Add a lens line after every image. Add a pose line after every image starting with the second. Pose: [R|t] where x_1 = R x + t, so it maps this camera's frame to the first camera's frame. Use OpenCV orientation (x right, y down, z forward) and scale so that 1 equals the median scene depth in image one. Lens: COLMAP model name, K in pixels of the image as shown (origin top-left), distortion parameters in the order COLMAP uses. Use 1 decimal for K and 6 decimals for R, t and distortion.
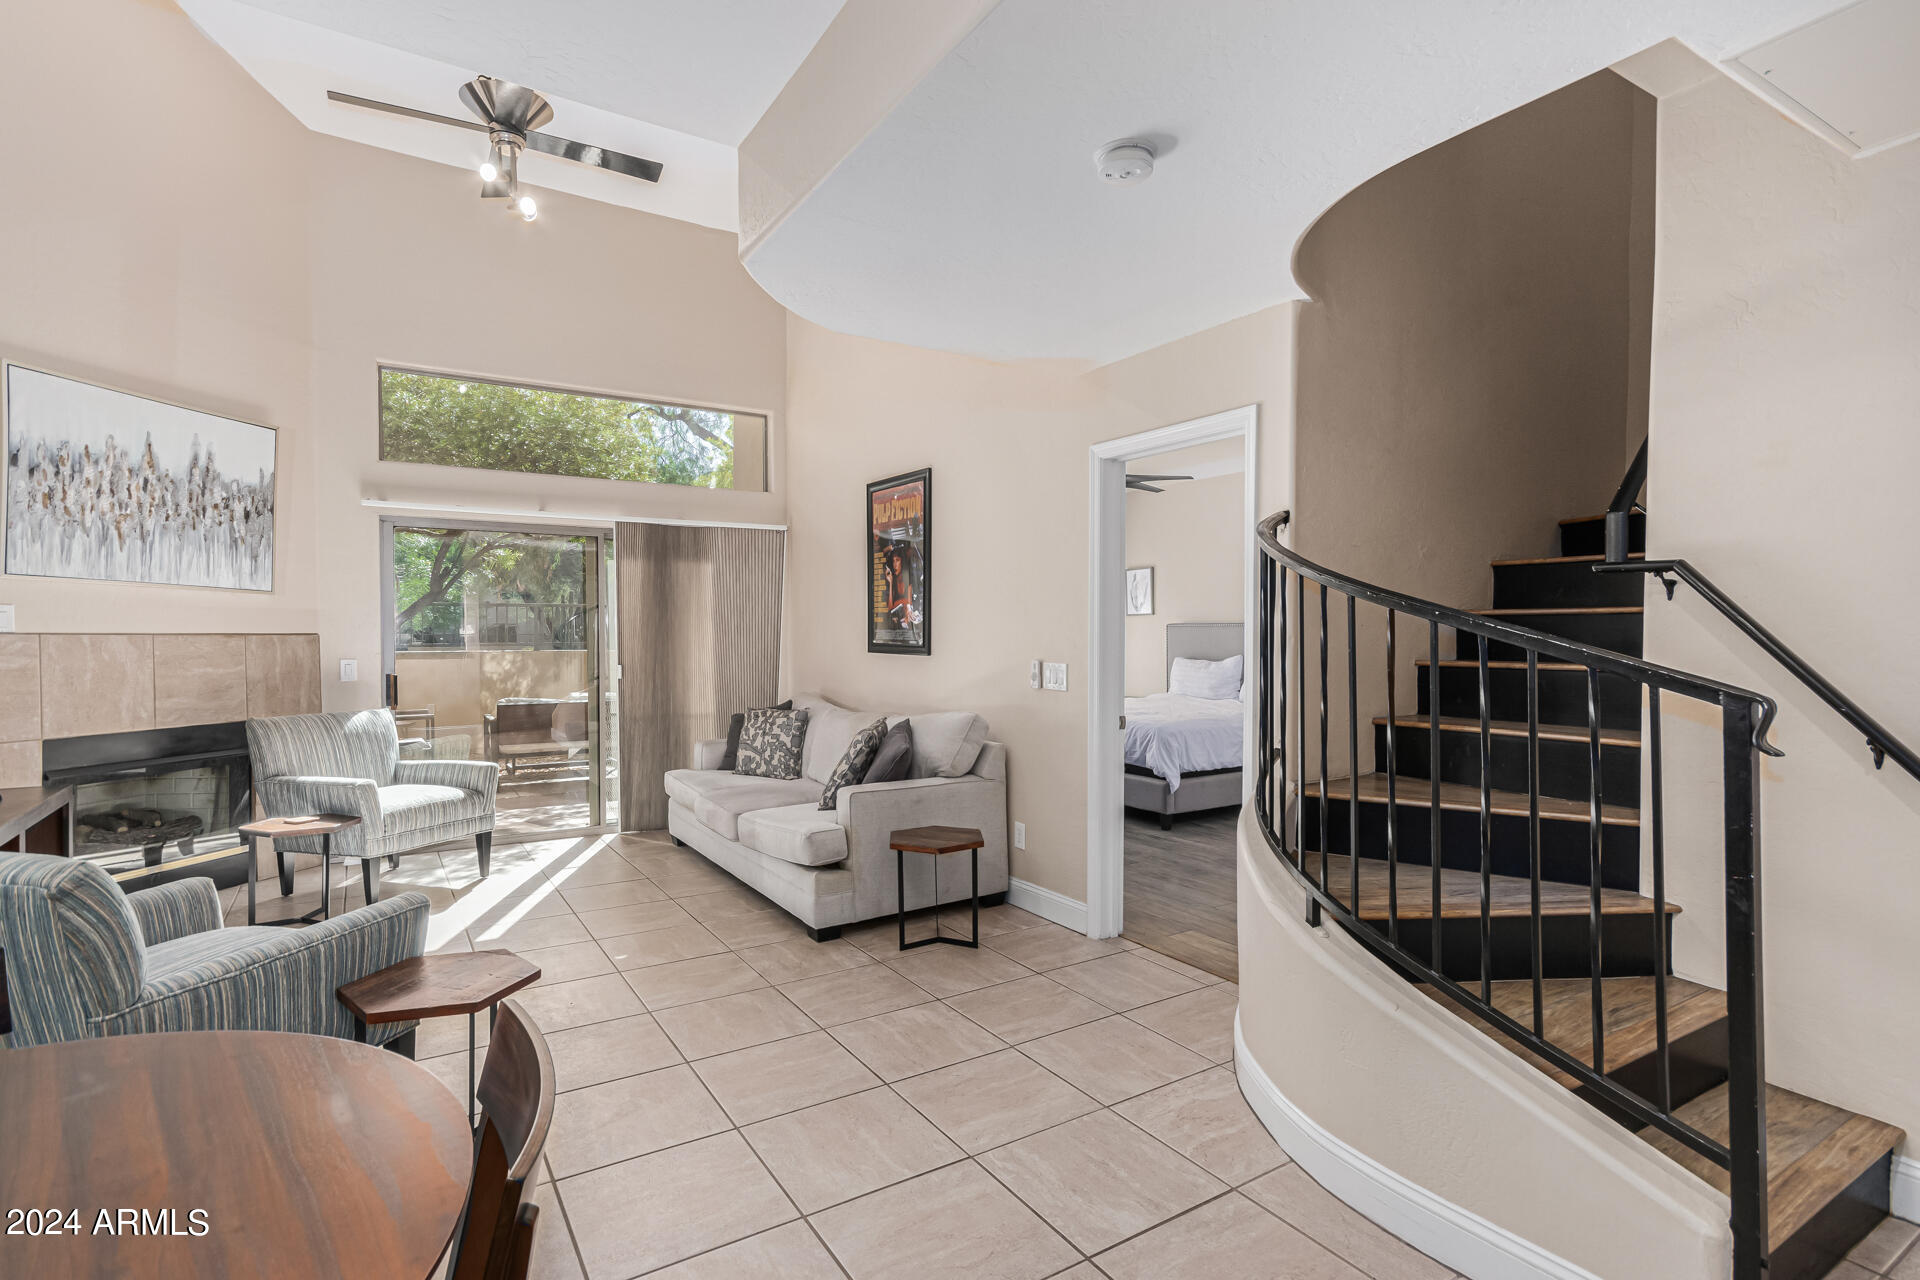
lens RADIAL K [[936.9, 0, 967.6], [0, 936.9, 640.6], [0, 0, 1]] dist [0.009625, 0.001288]
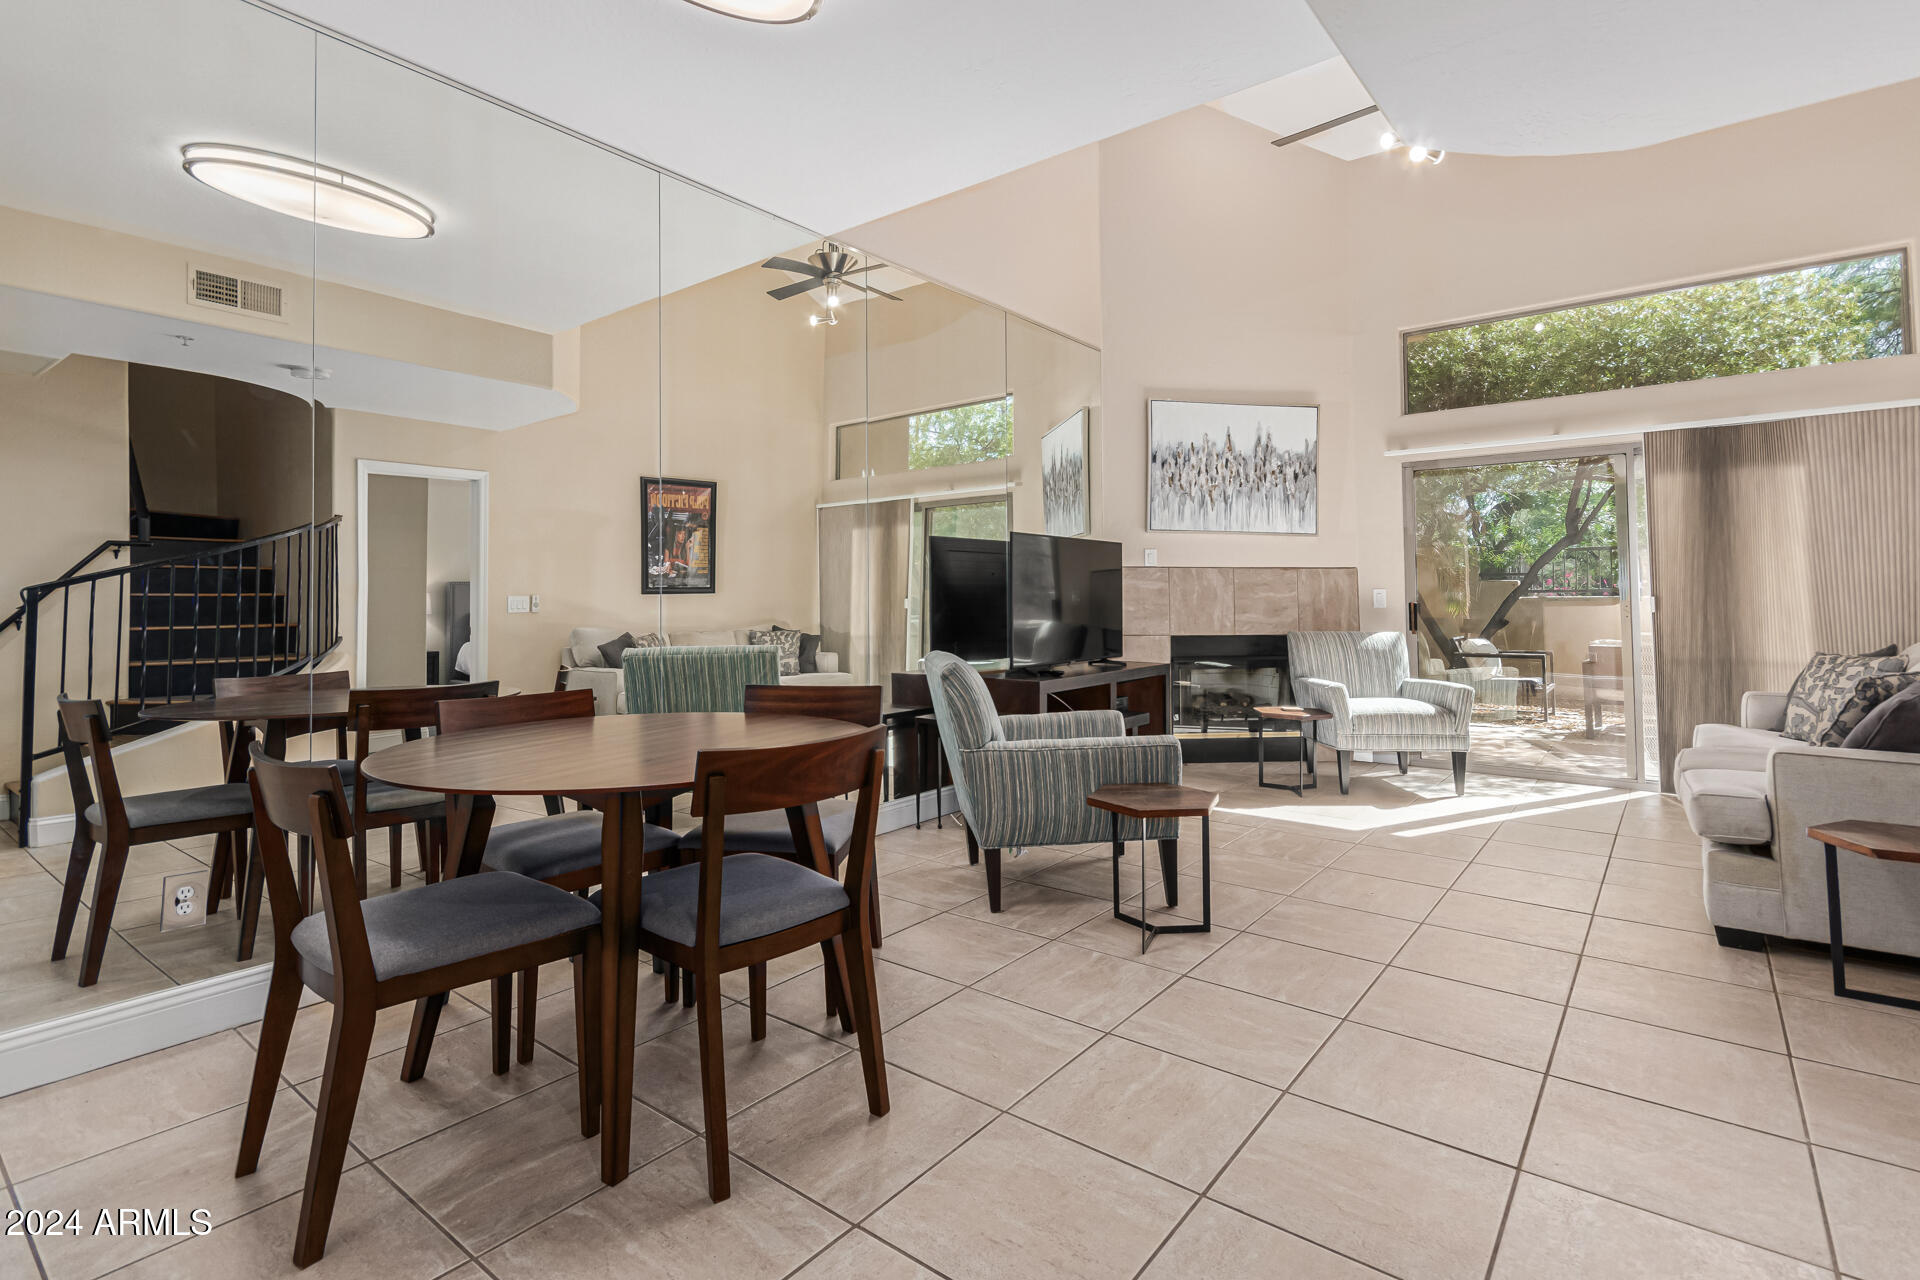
lens RADIAL K [[919.7, 0, 961.1], [0, 919.7, 562.8], [0, 0, 1]] dist [0.003748, 0.000712]
pose [[0.325570, -0.037997, -0.944754, 0.290941], [-0.003376, 0.999139, -0.041347, 0.041769], [0.945512, 0.016651, 0.325162, 0.154372]]
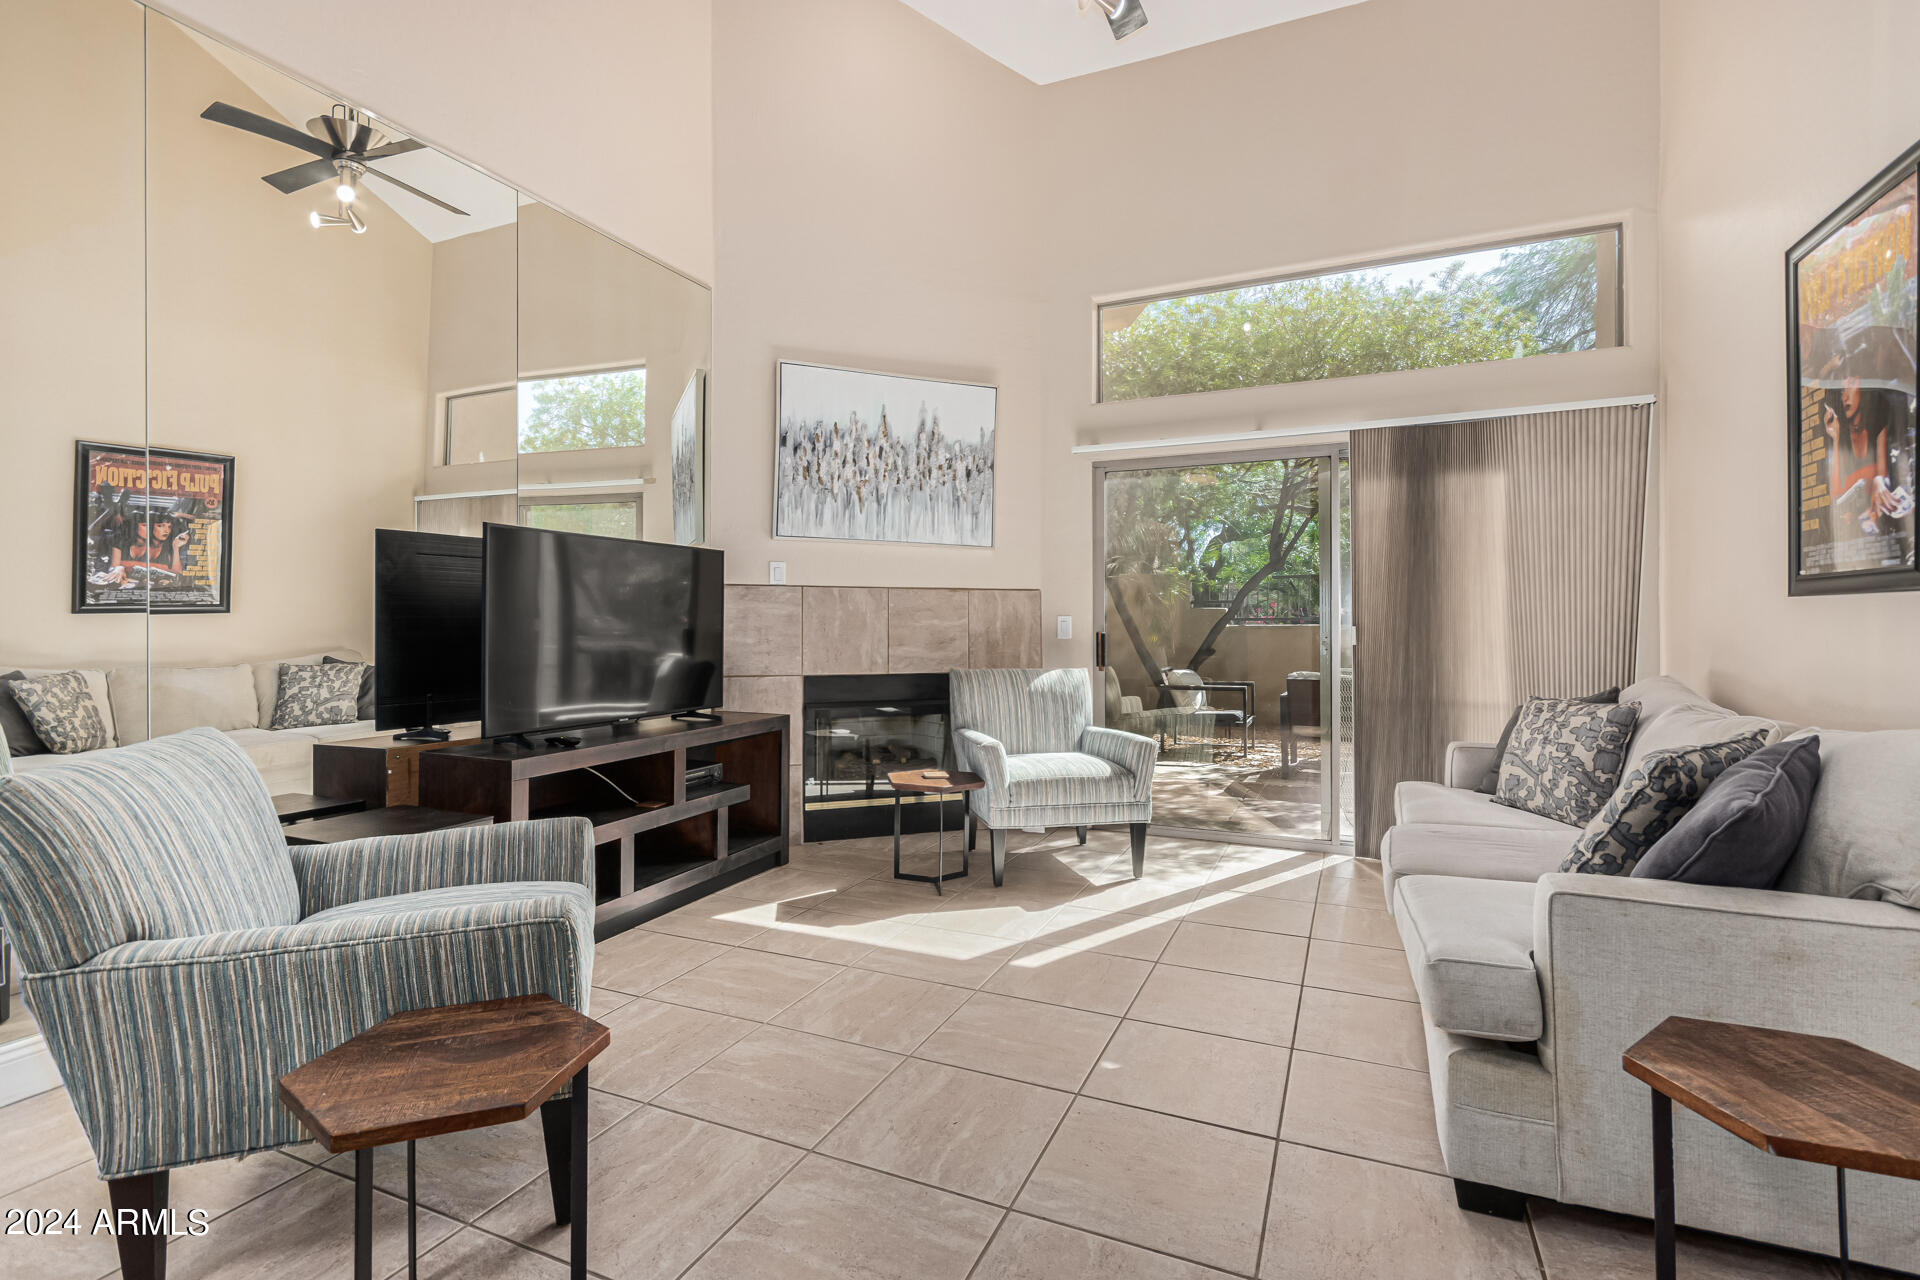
lens RADIAL K [[898.7, 0, 960.0], [0, 898.7, 624.4], [0, 0, 1]] dist [0.000392, 0.000395]
pose [[0.546536, -0.000407, -0.837435, 0.059184], [-0.005475, 0.999977, -0.004060, 0.037663], [0.837417, 0.006804, 0.546522, 0.466684]]
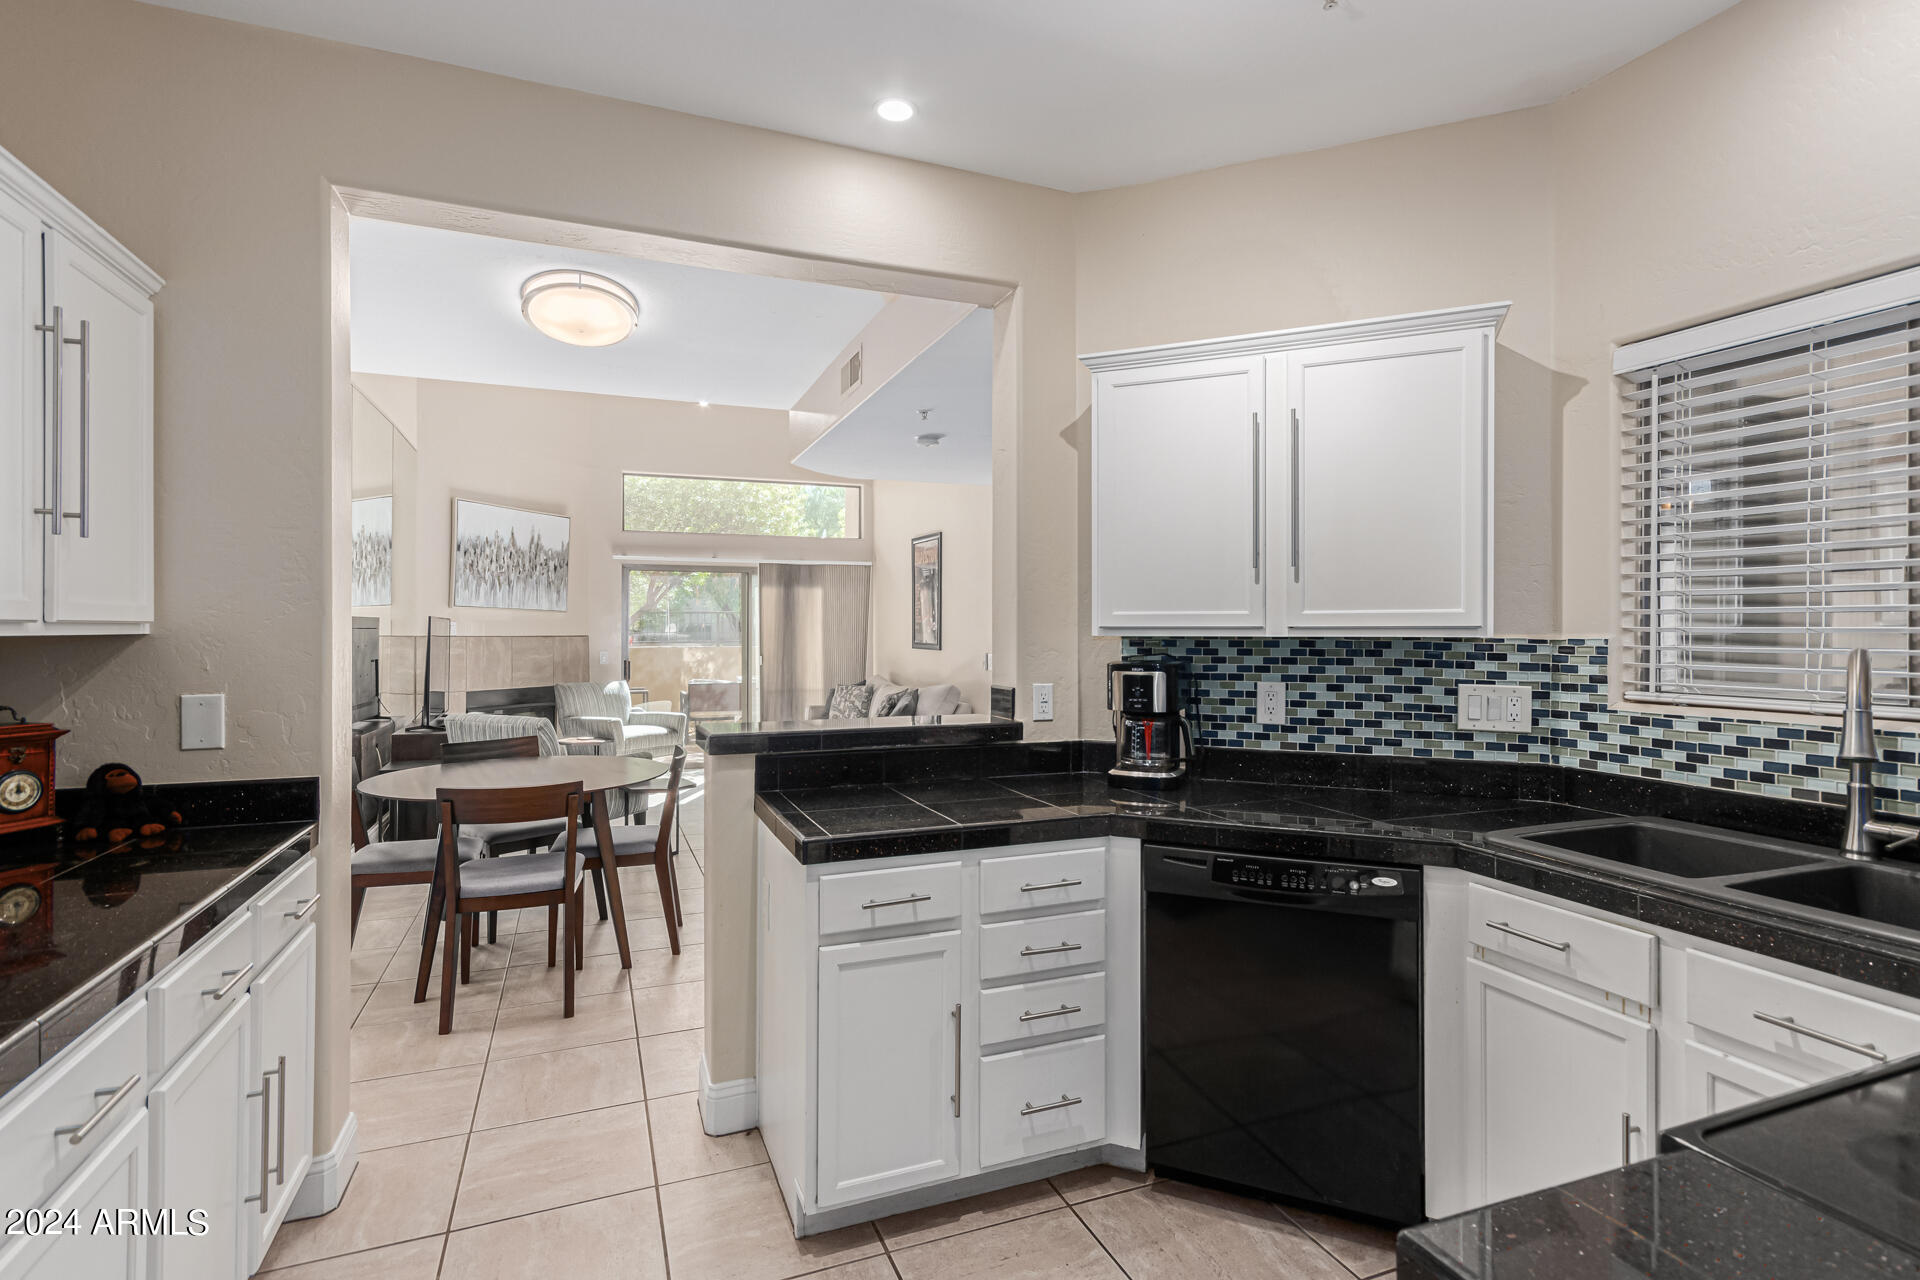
lens RADIAL K [[932.7, 0, 962.5], [0, 932.7, 607.1], [0, 0, 1]] dist [0.000670, 0.000140]
pose [[0.982126, -0.003113, -0.188200, 0.313284], [-0.002514, 0.999557, -0.029650, -0.011501], [0.188209, 0.029593, 0.981683, -0.572880]]
